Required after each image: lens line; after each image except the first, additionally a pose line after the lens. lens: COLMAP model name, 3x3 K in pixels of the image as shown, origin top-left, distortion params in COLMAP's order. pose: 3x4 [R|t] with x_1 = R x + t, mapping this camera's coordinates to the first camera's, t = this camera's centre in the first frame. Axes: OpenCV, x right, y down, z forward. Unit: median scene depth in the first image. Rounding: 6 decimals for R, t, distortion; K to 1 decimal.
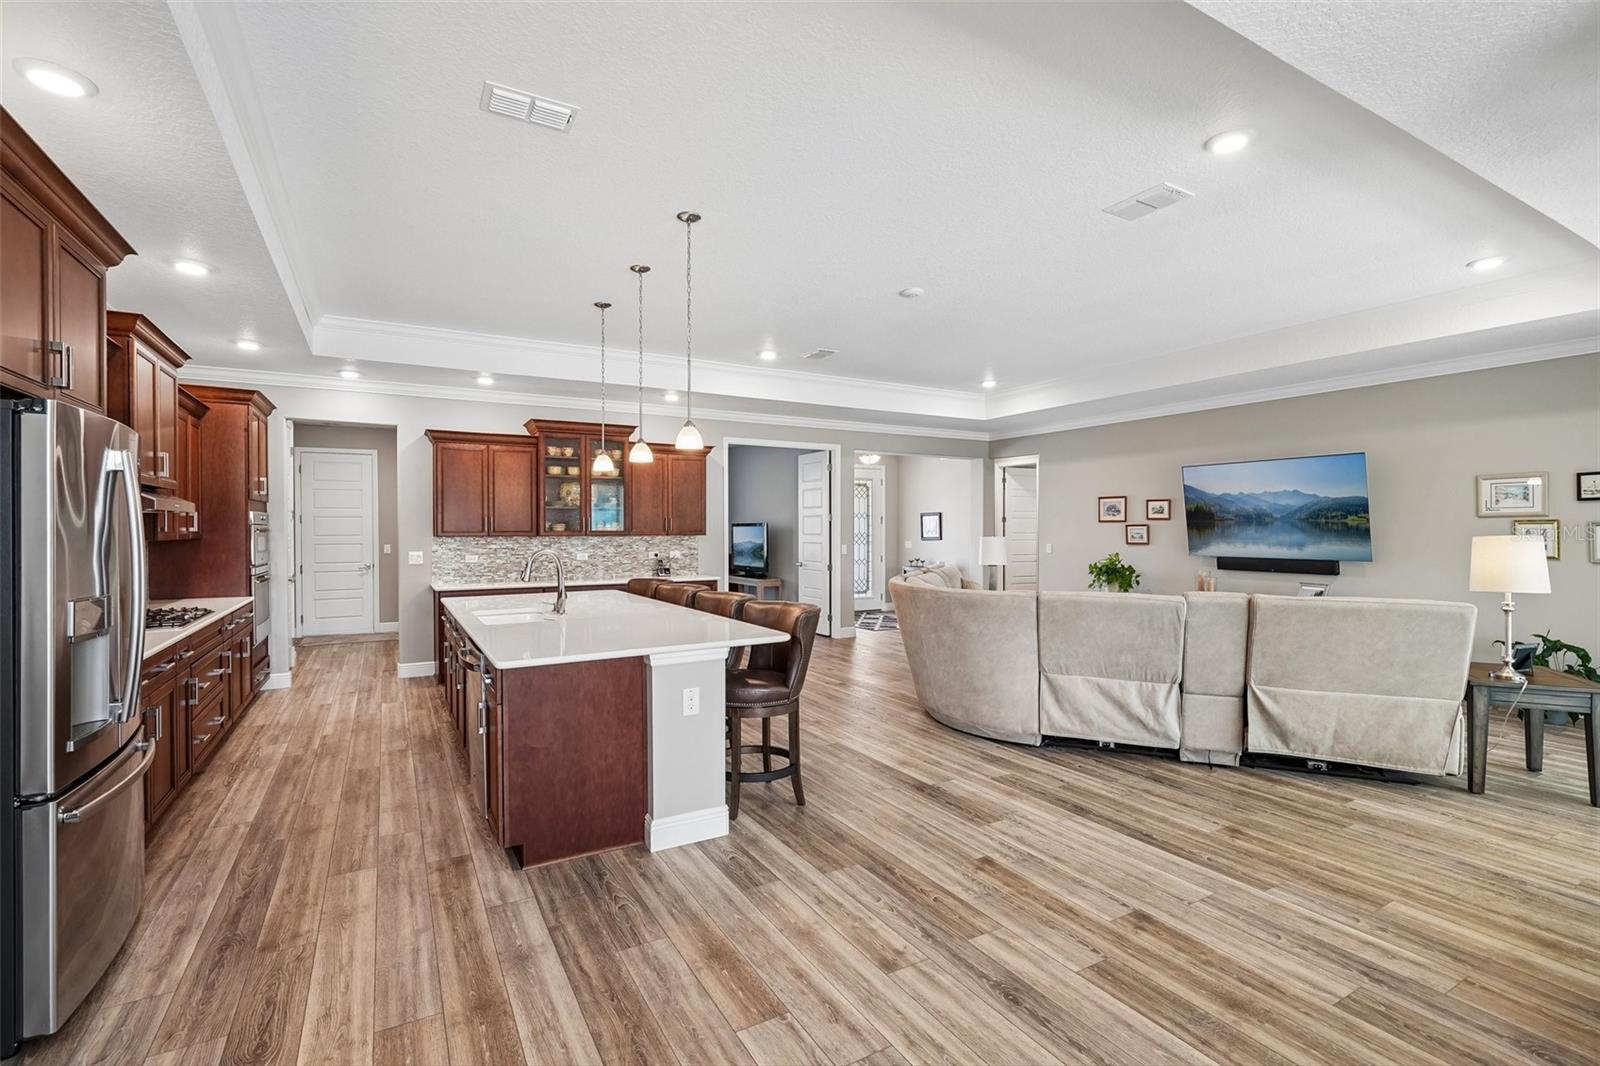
lens RADIAL K [[725.1, 0, 800.3], [0, 725.1, 536.7], [0, 0, 1]] dist [-0.005860, 0.001365]
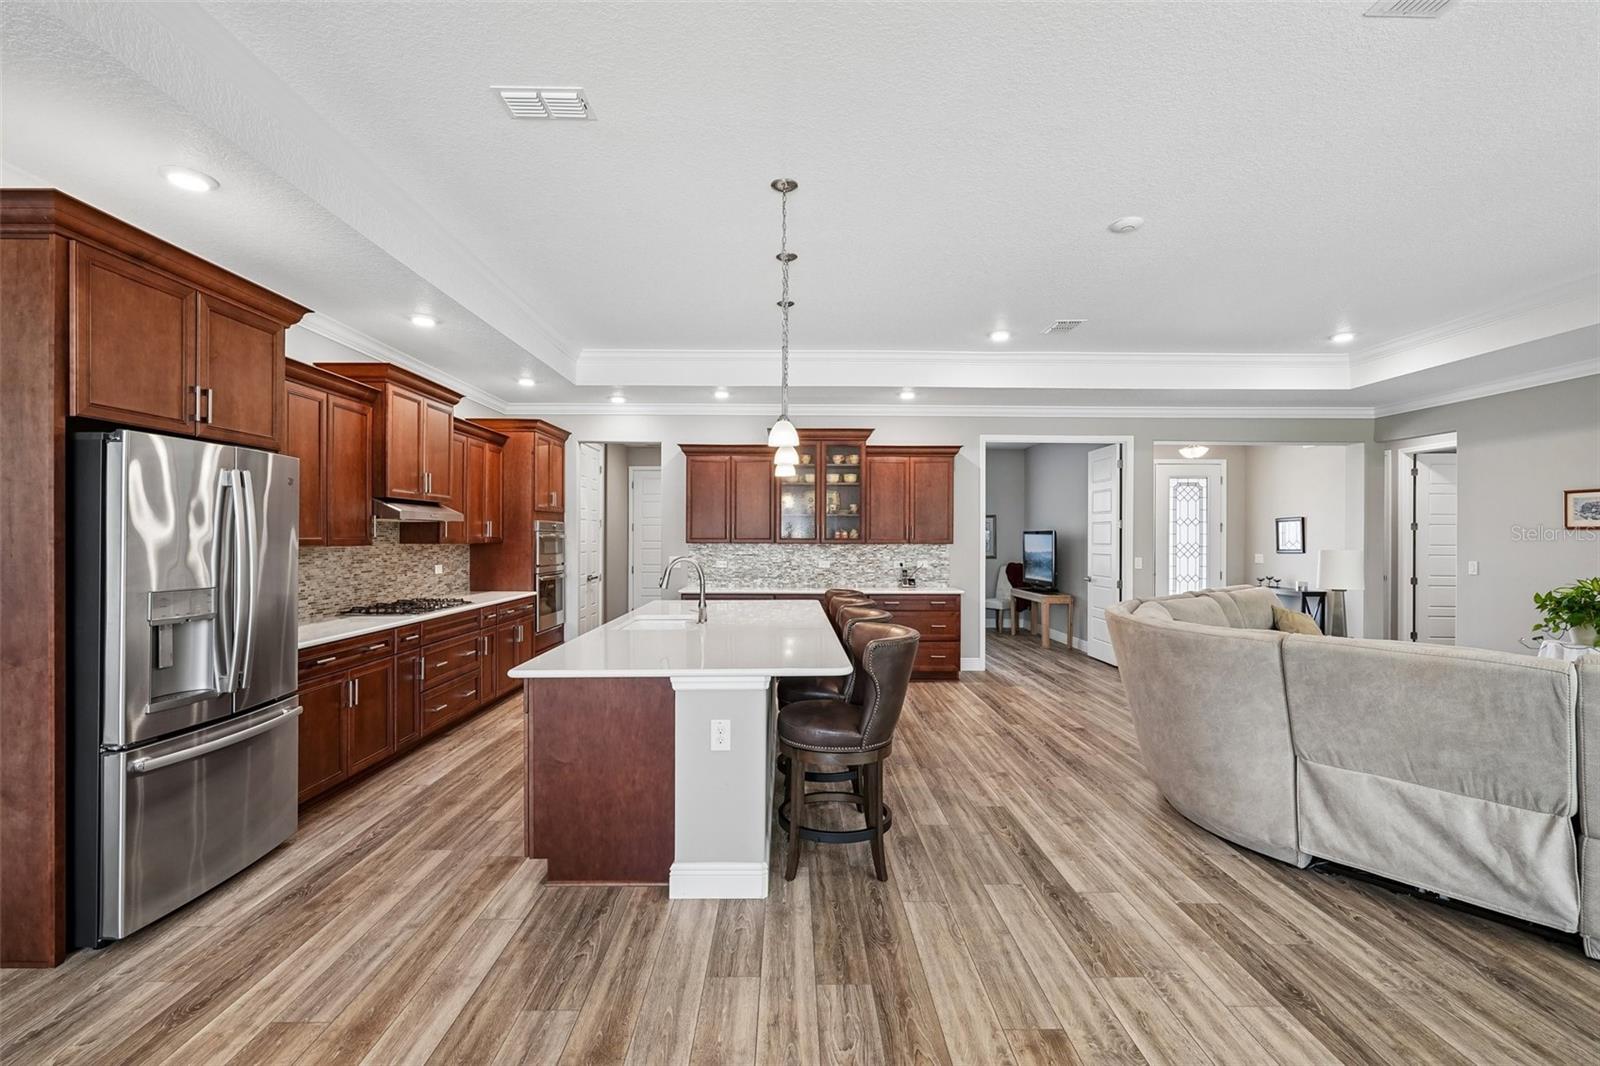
lens RADIAL K [[723.4, 0, 798.1], [0, 723.4, 537.1], [0, 0, 1]] dist [-0.008017, 0.003600]
pose [[0.873262, 0.004723, -0.487227, 0.205255], [-0.009908, 0.999918, -0.008065, -0.001971], [0.487149, 0.011871, 0.873238, 0.167339]]
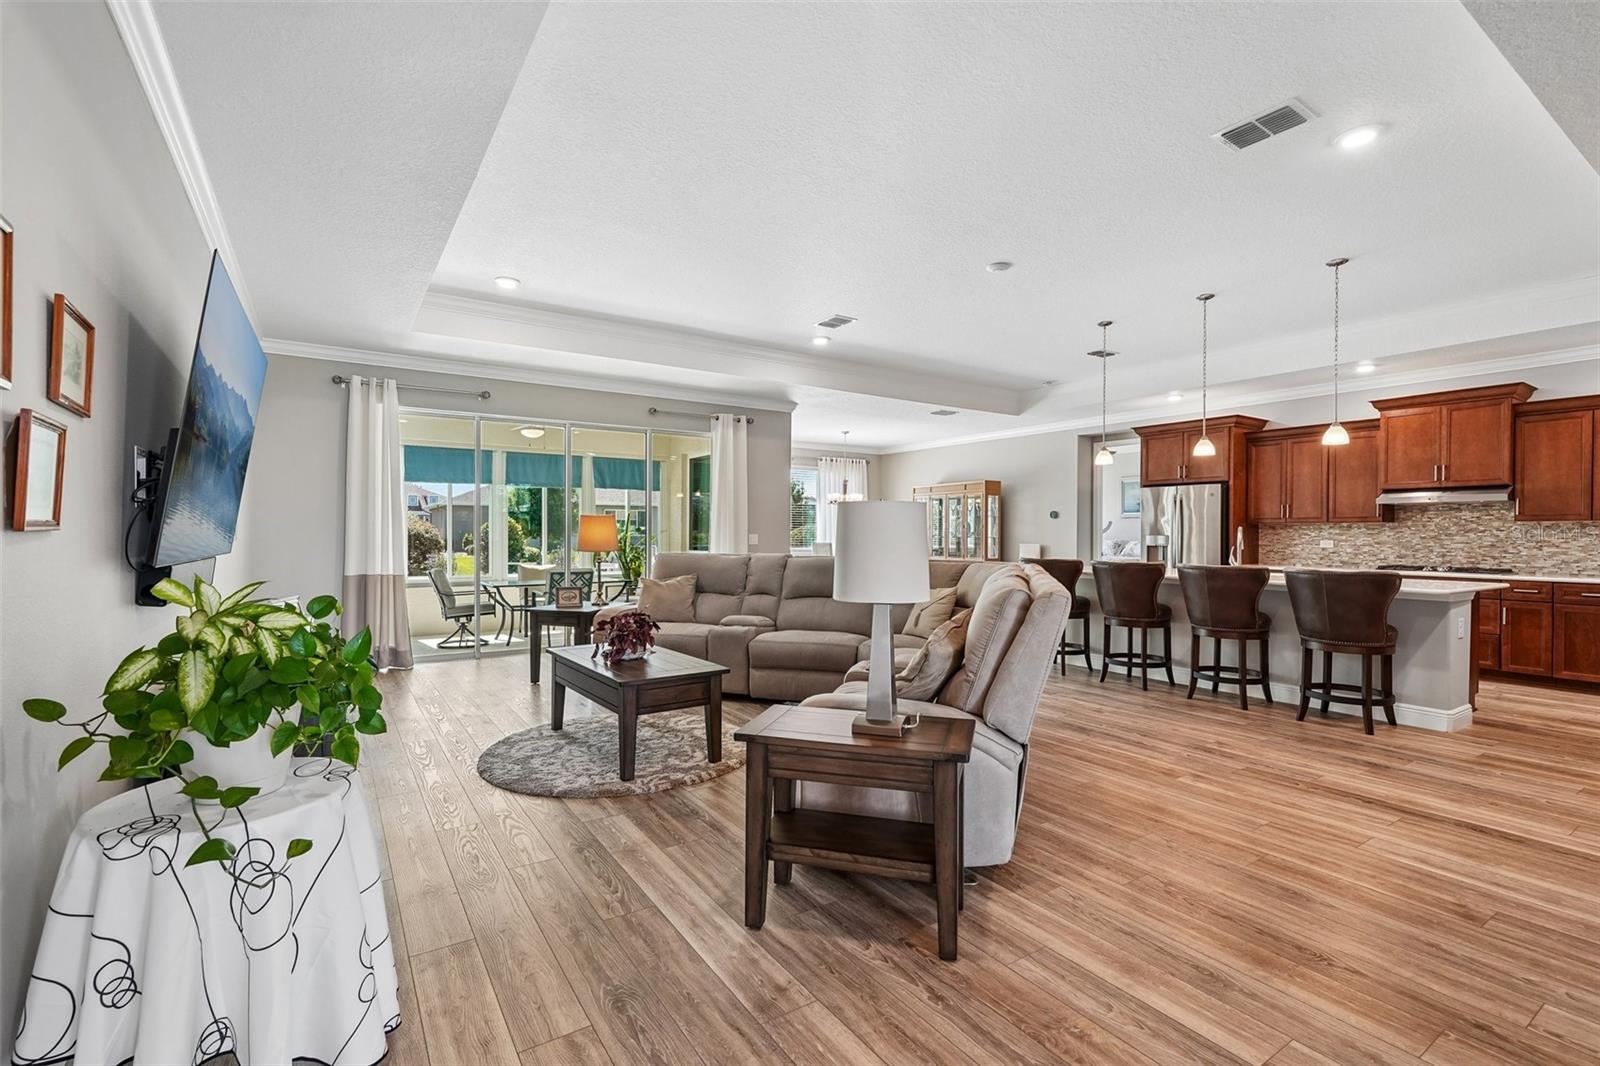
lens RADIAL K [[721.9, 0, 798.5], [0, 721.9, 536.5], [0, 0, 1]] dist [-0.010322, 0.004920]
pose [[-0.998151, -0.002109, -0.060742, 0.447493], [-0.003116, 0.999859, 0.016491, 0.012790], [0.060699, 0.016650, -0.998017, 1.816377]]
